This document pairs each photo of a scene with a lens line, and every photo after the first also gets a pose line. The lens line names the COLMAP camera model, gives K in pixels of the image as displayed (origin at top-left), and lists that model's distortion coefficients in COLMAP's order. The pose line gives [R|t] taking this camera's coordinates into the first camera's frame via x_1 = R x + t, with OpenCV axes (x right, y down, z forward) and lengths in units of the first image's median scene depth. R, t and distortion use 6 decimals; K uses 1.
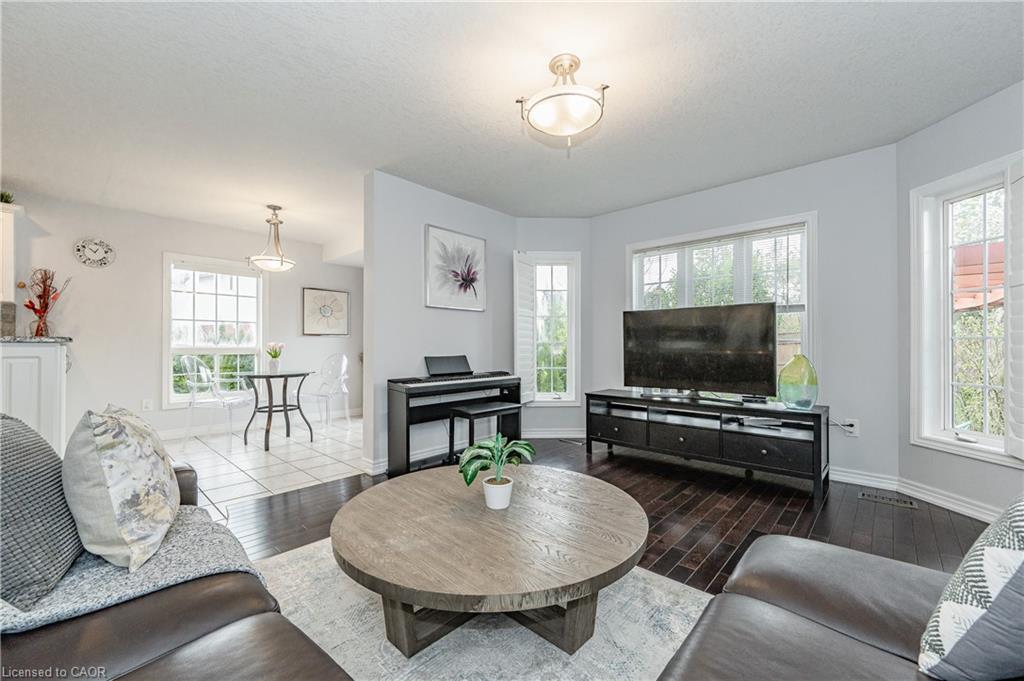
lens RADIAL K [[410.2, 0, 509.9], [0, 410.2, 340.2], [0, 0, 1]] dist [-0.001348, 0.000138]
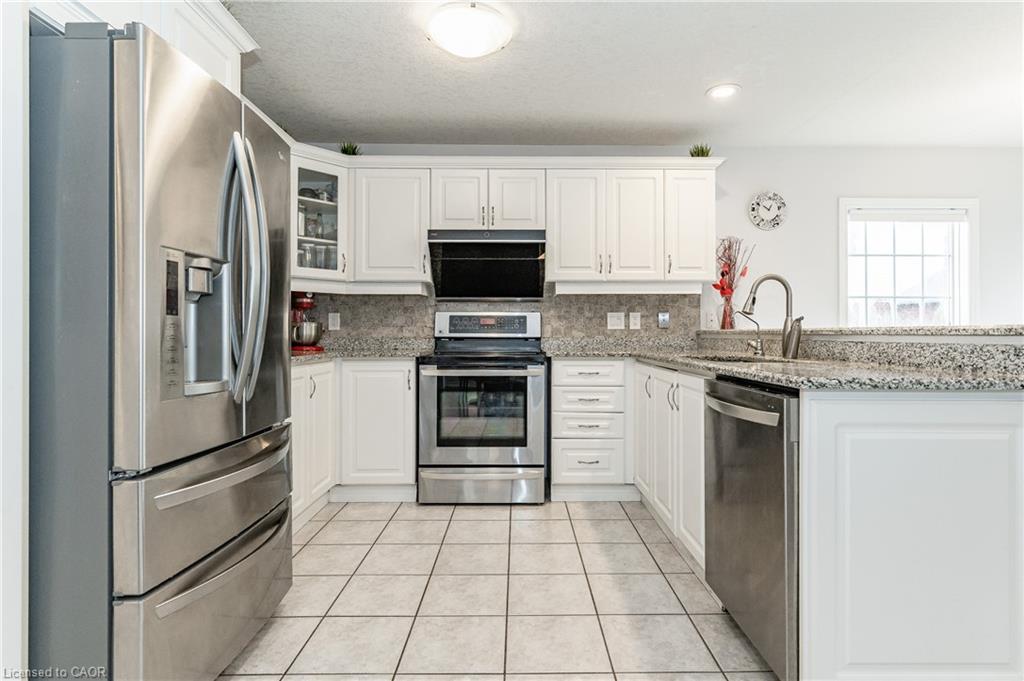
lens RADIAL K [[527.8, 0, 523.4], [0, 527.8, 328.7], [0, 0, 1]] dist [0.000119, 0.000058]
pose [[0.691018, -0.003920, -0.722827, -0.621209], [0.010288, 0.999937, 0.004413, -0.008242], [0.722764, -0.010486, 0.691015, 0.016176]]
